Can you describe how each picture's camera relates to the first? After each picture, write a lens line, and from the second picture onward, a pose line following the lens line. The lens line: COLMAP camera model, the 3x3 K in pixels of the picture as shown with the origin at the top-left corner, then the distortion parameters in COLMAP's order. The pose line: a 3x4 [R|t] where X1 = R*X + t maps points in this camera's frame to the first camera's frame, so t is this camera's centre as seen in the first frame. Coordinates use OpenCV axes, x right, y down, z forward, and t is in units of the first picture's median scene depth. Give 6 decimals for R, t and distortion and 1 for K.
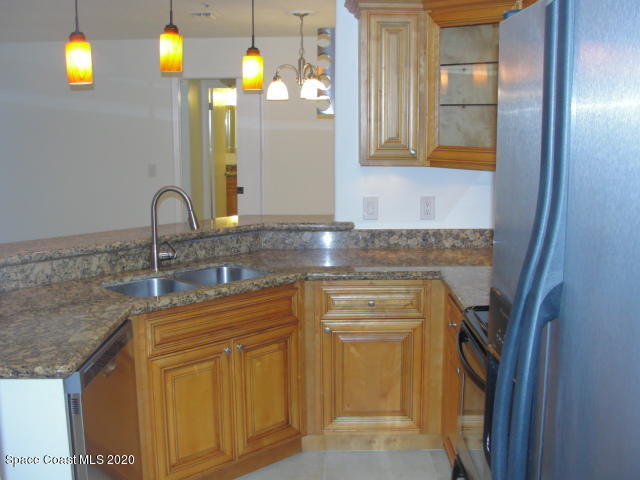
lens RADIAL K [[738.8, 0, 320.0], [0, 738.8, 240.0], [0, 0, 1]] dist [-0.129528, 0.003719]
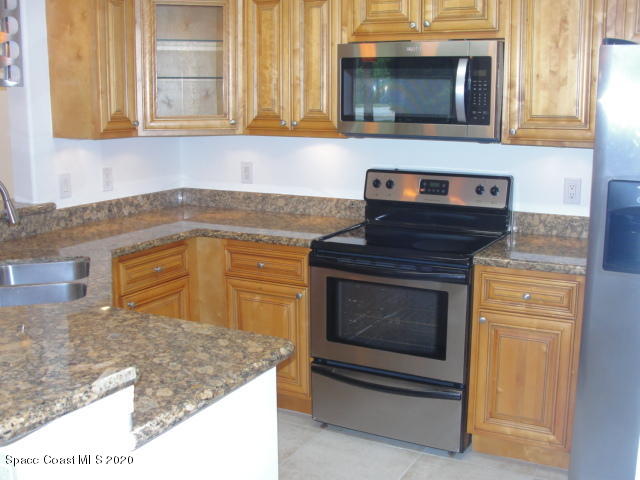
lens RADIAL K [[738.8, 0, 320.0], [0, 738.8, 240.0], [0, 0, 1]] dist [-0.129528, 0.003719]
pose [[0.474576, -0.162822, 0.865024, -0.677543], [0.135686, 0.984528, 0.110875, -0.037182], [-0.869694, 0.064753, 0.489326, 0.273432]]
